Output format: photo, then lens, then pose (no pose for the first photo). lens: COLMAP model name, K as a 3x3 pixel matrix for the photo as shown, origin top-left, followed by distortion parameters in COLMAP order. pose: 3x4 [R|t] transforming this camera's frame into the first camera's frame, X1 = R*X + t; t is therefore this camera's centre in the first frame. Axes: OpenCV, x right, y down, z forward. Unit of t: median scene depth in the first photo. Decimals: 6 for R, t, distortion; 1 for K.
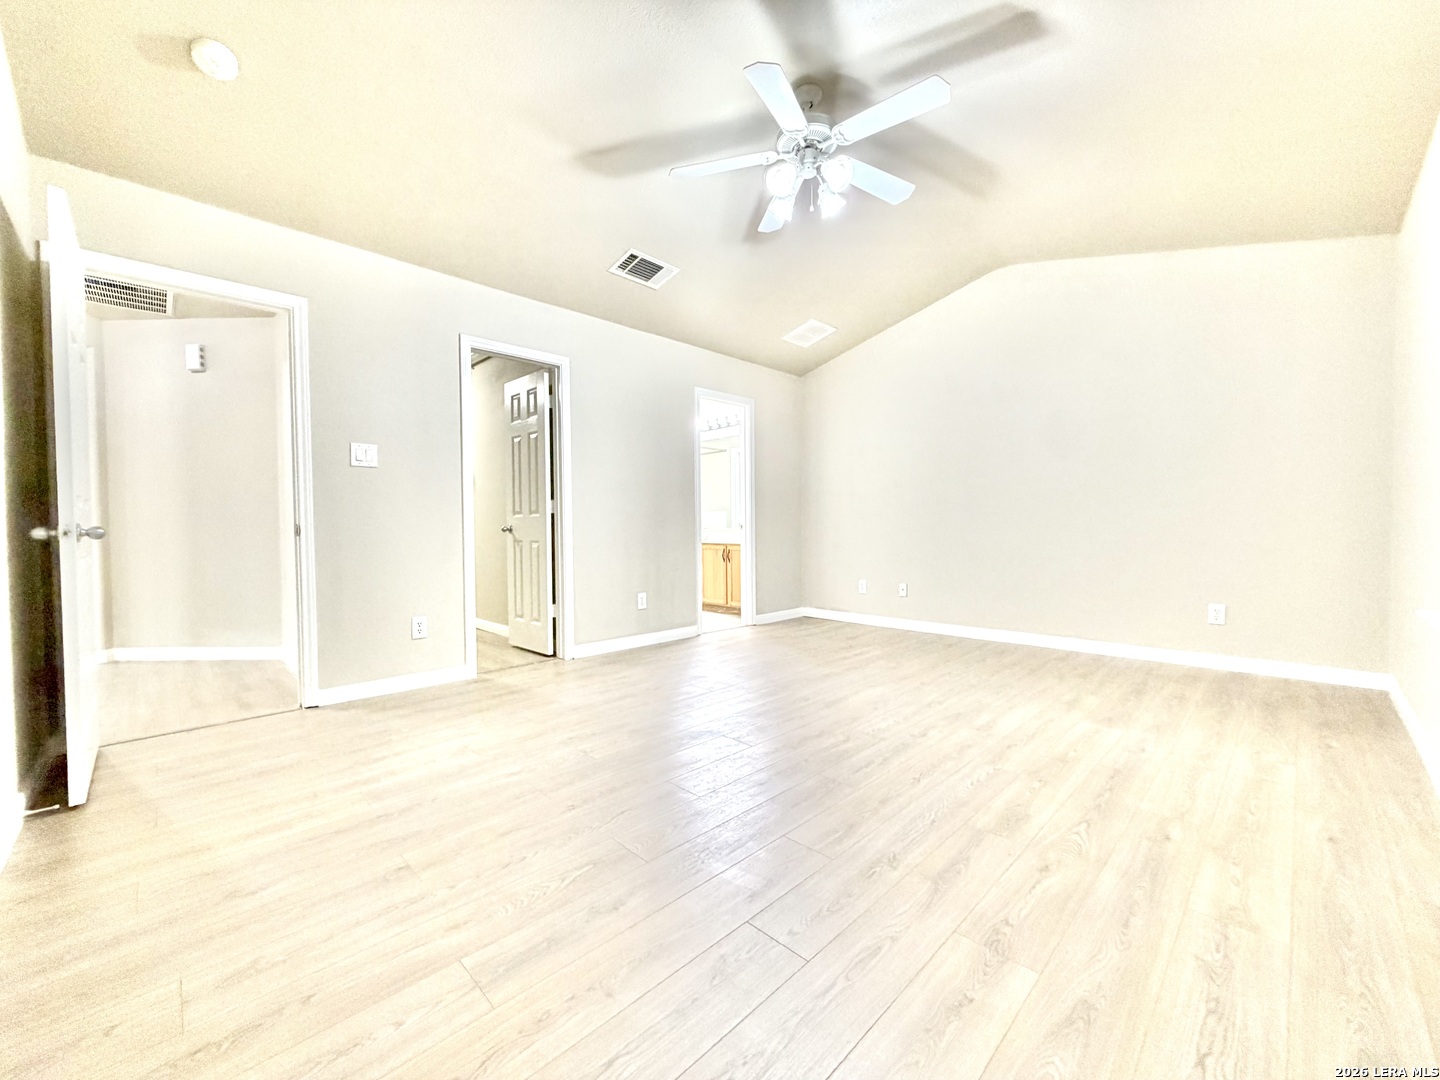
lens RADIAL K [[573.1, 0, 712.8], [0, 573.1, 537.5], [0, 0, 1]] dist [-0.001538, 0.000296]
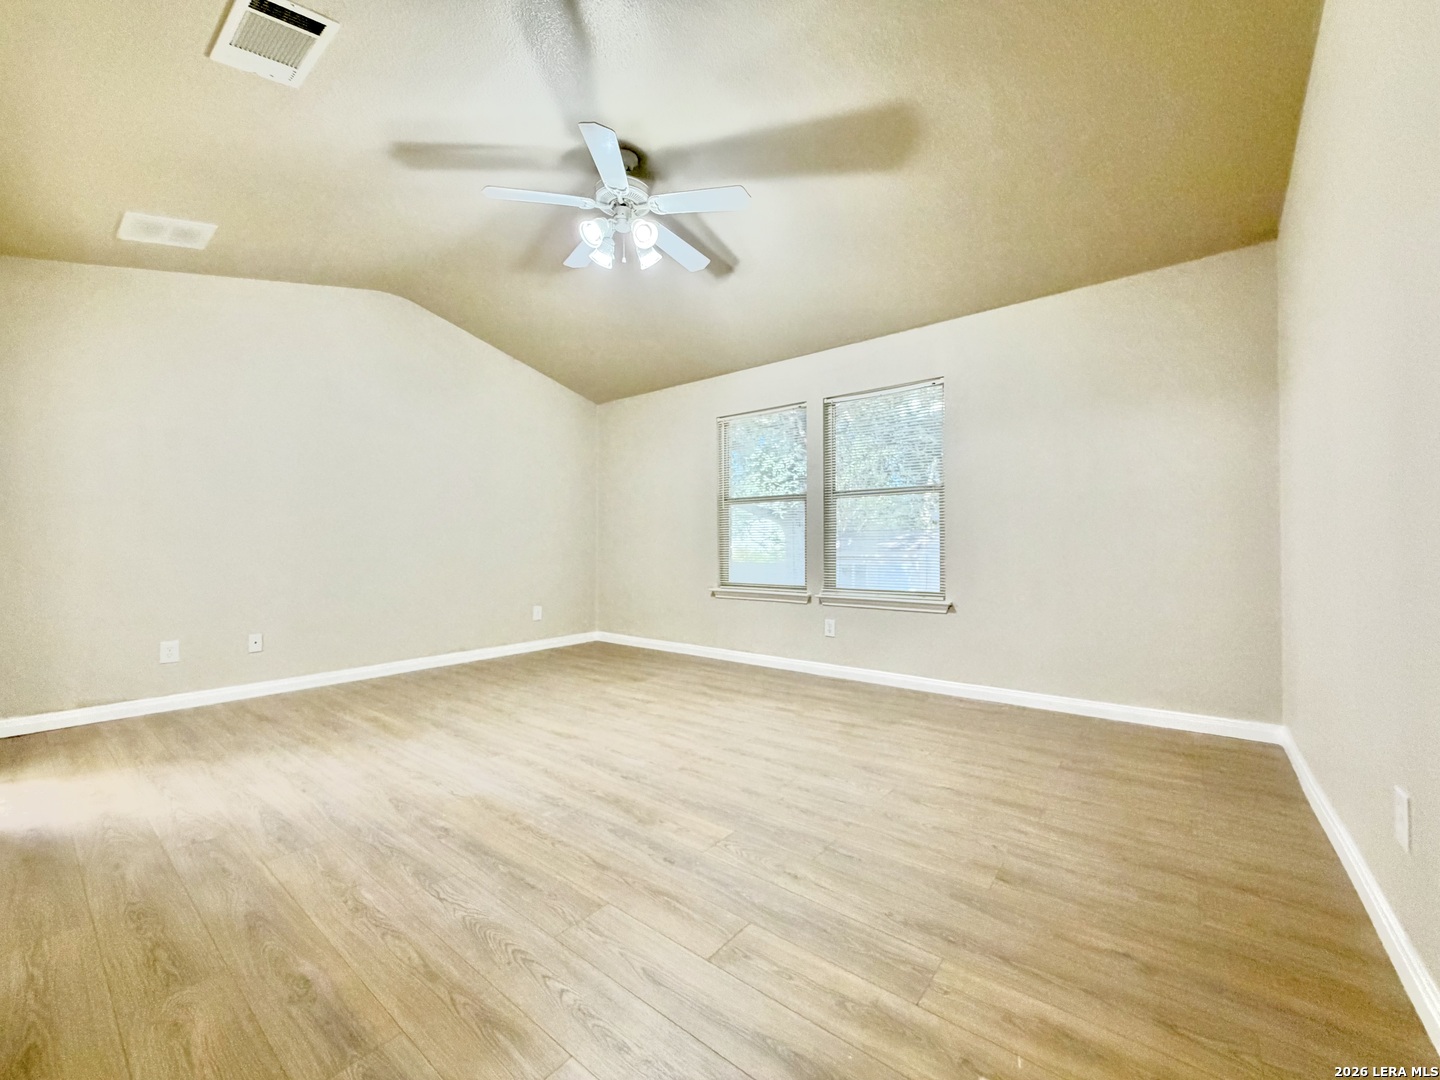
lens RADIAL K [[573.1, 0, 713.7], [0, 573.1, 545.7], [0, 0, 1]] dist [-0.001538, 0.000296]
pose [[-0.125652, 0.013519, 0.991982, -0.907355], [0.018075, 0.999772, -0.011335, -0.026870], [-0.991910, 0.016506, -0.125867, 0.976486]]
